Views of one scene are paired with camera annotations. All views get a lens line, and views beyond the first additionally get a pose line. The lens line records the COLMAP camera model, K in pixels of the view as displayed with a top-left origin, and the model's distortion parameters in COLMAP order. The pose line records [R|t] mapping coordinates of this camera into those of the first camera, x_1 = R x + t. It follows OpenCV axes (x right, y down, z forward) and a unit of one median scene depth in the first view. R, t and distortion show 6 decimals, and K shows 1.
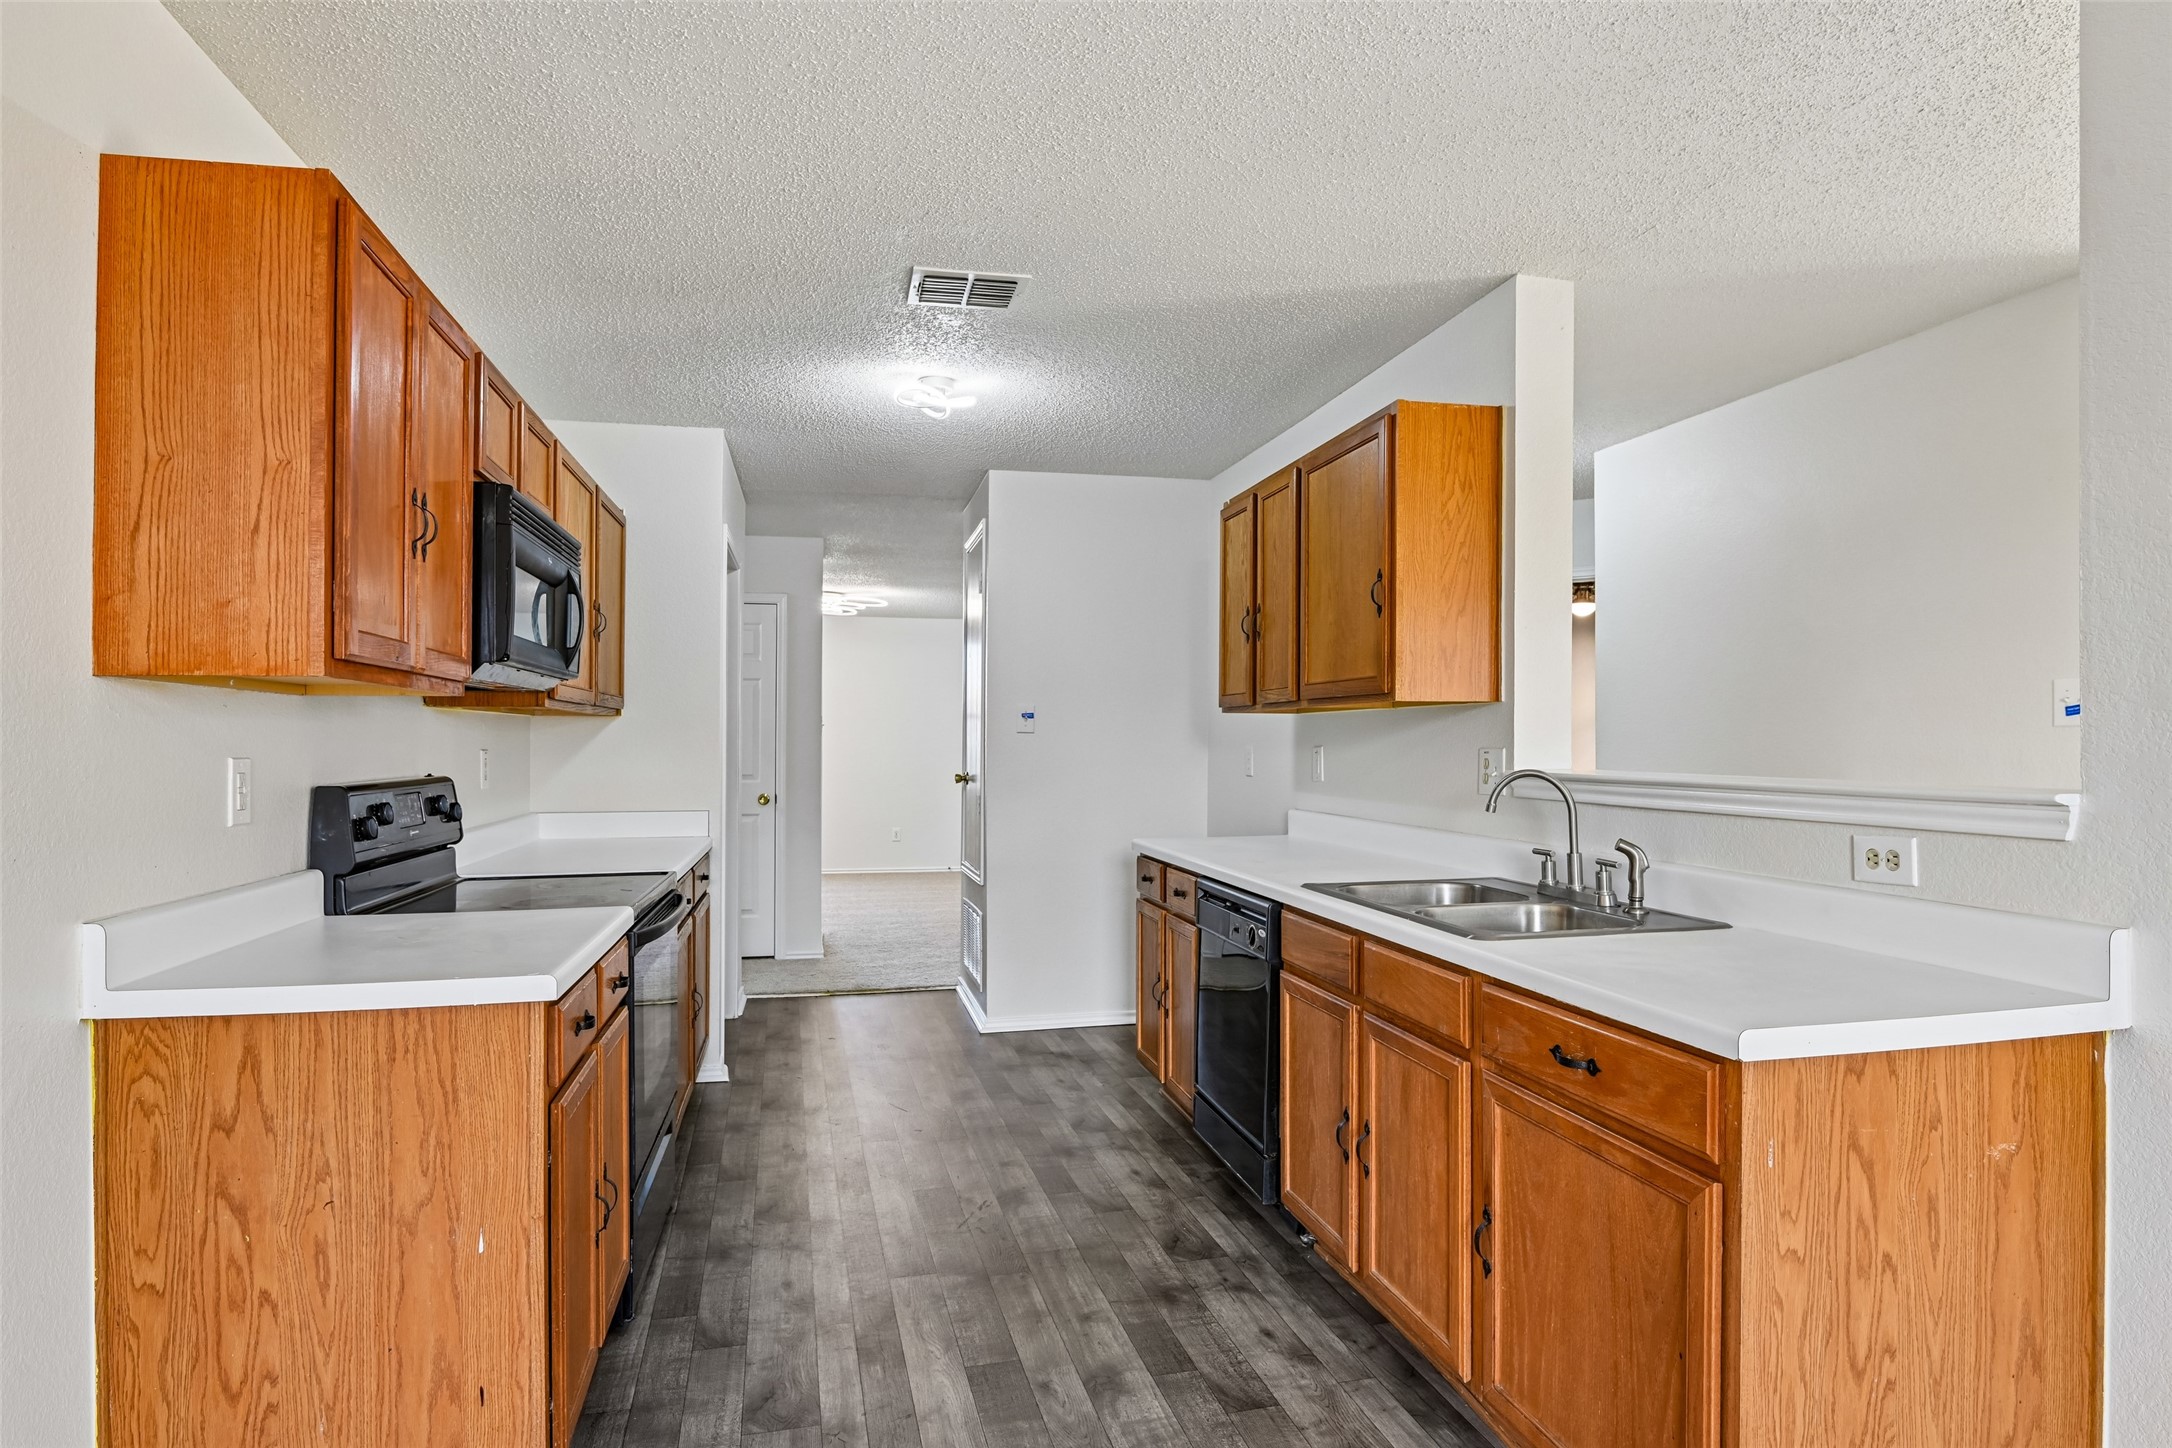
lens RADIAL K [[1097.7, 0, 1083.2], [0, 1097.7, 710.6], [0, 0, 1]] dist [-0.003982, -0.014041]
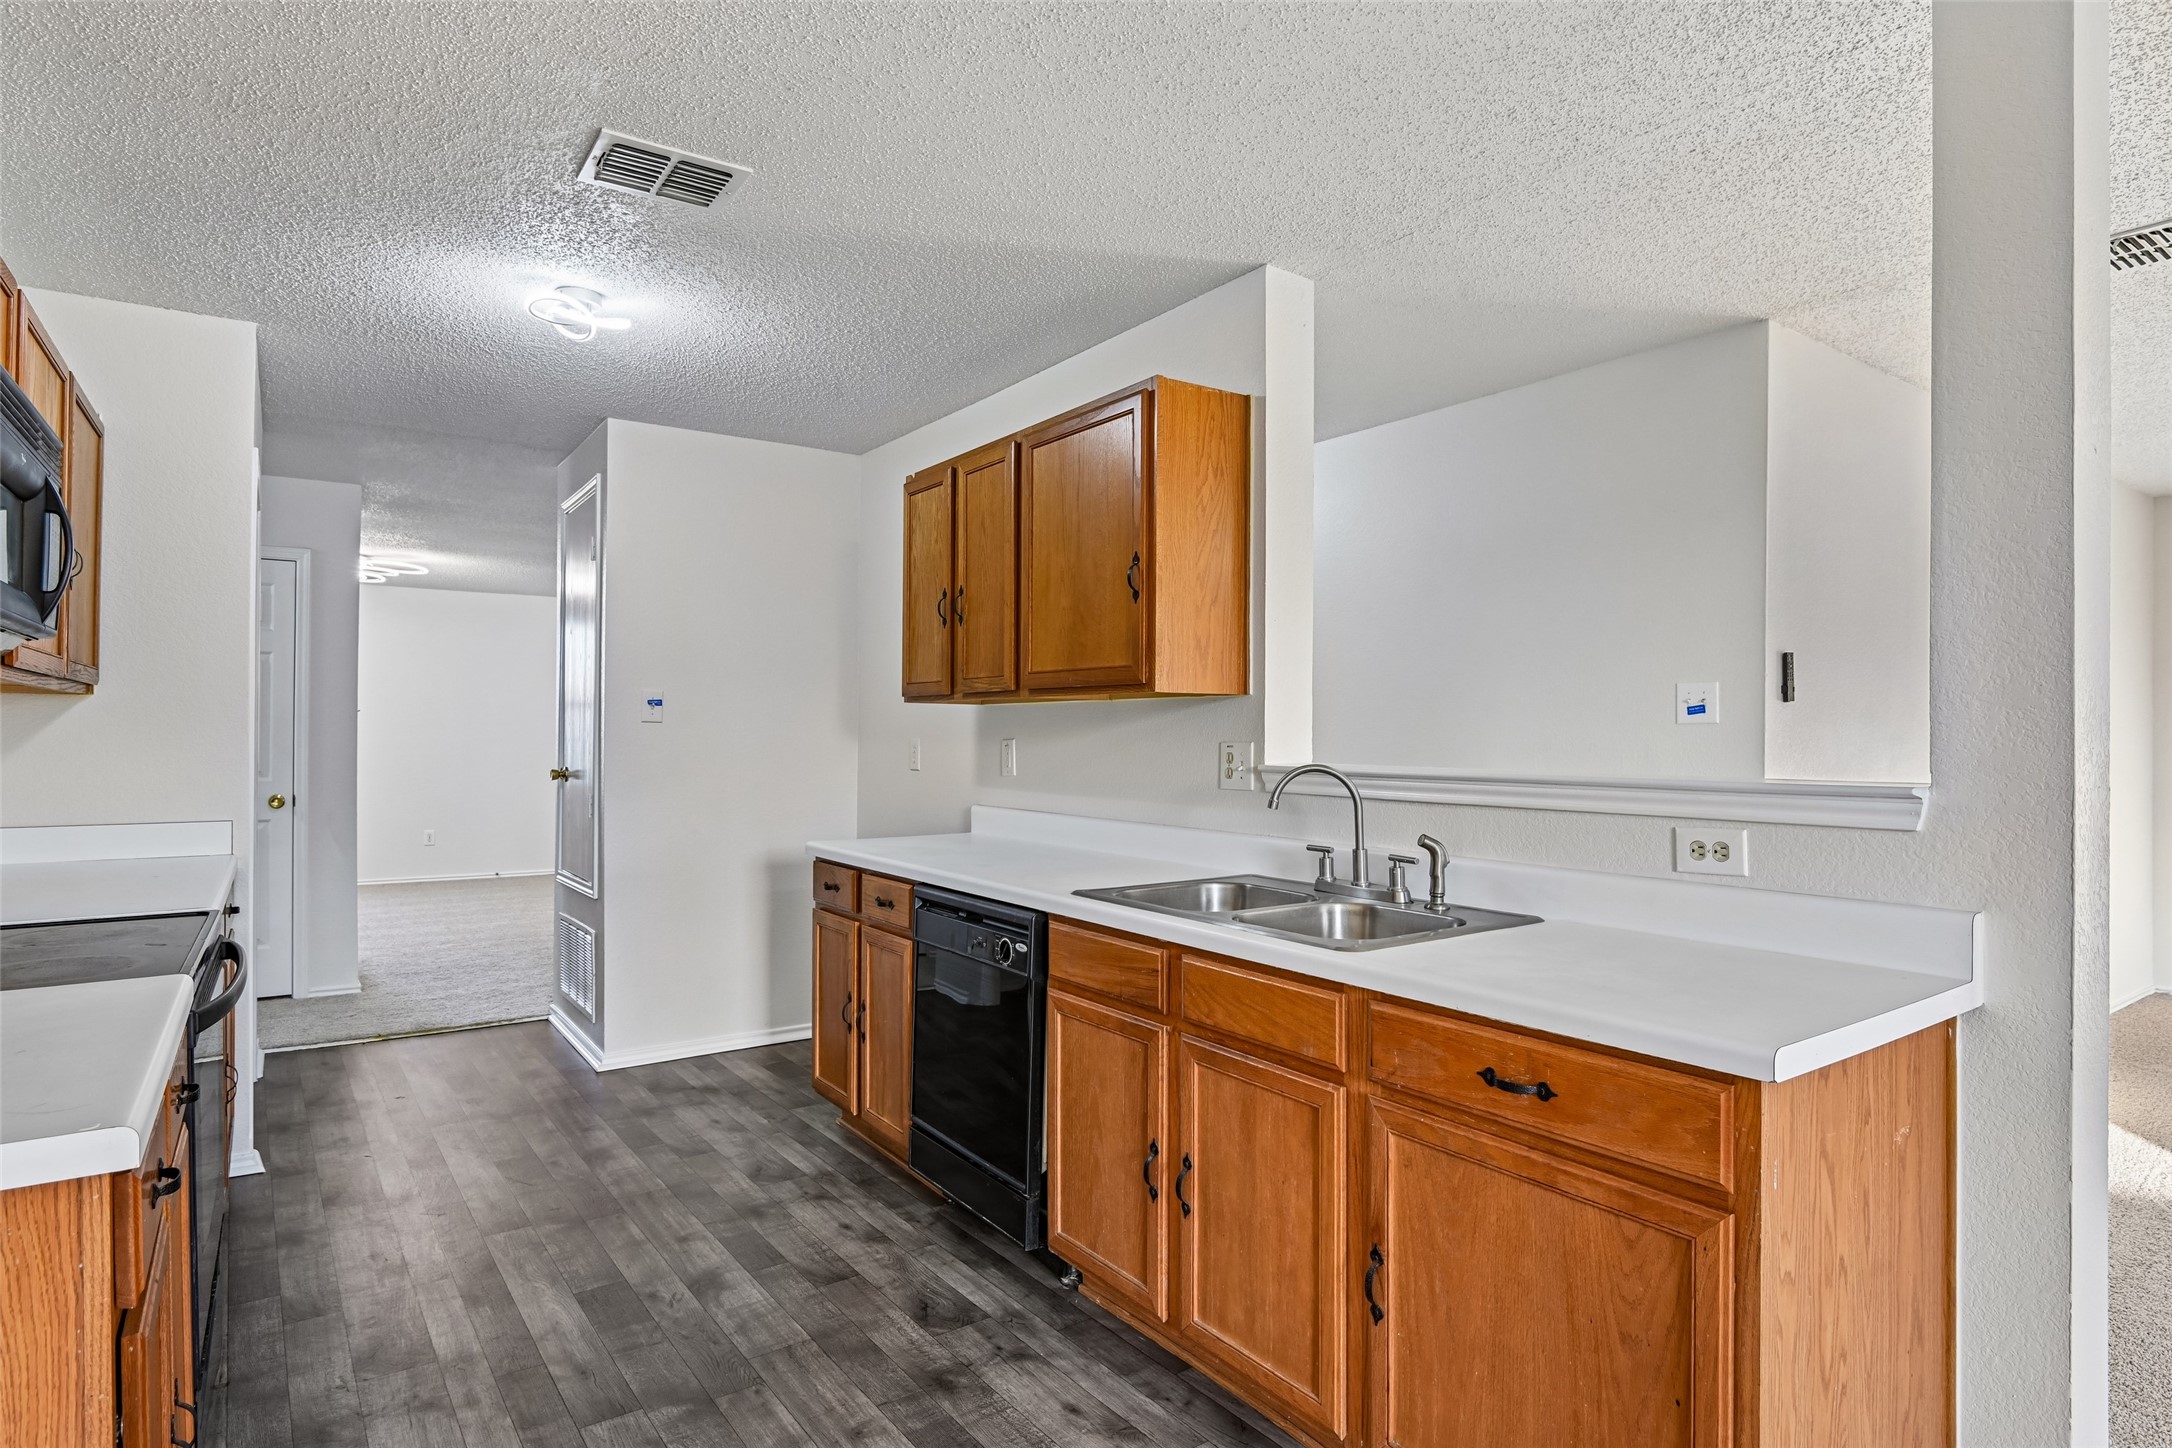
lens RADIAL K [[1097.7, 0, 1083.2], [0, 1097.7, 710.6], [0, 0, 1]] dist [-0.003982, -0.014041]
pose [[0.931970, 0.012336, 0.362325, -0.110569], [-0.014957, 0.999878, 0.004430, 0.004262], [-0.362227, -0.009547, 0.932041, 0.139203]]
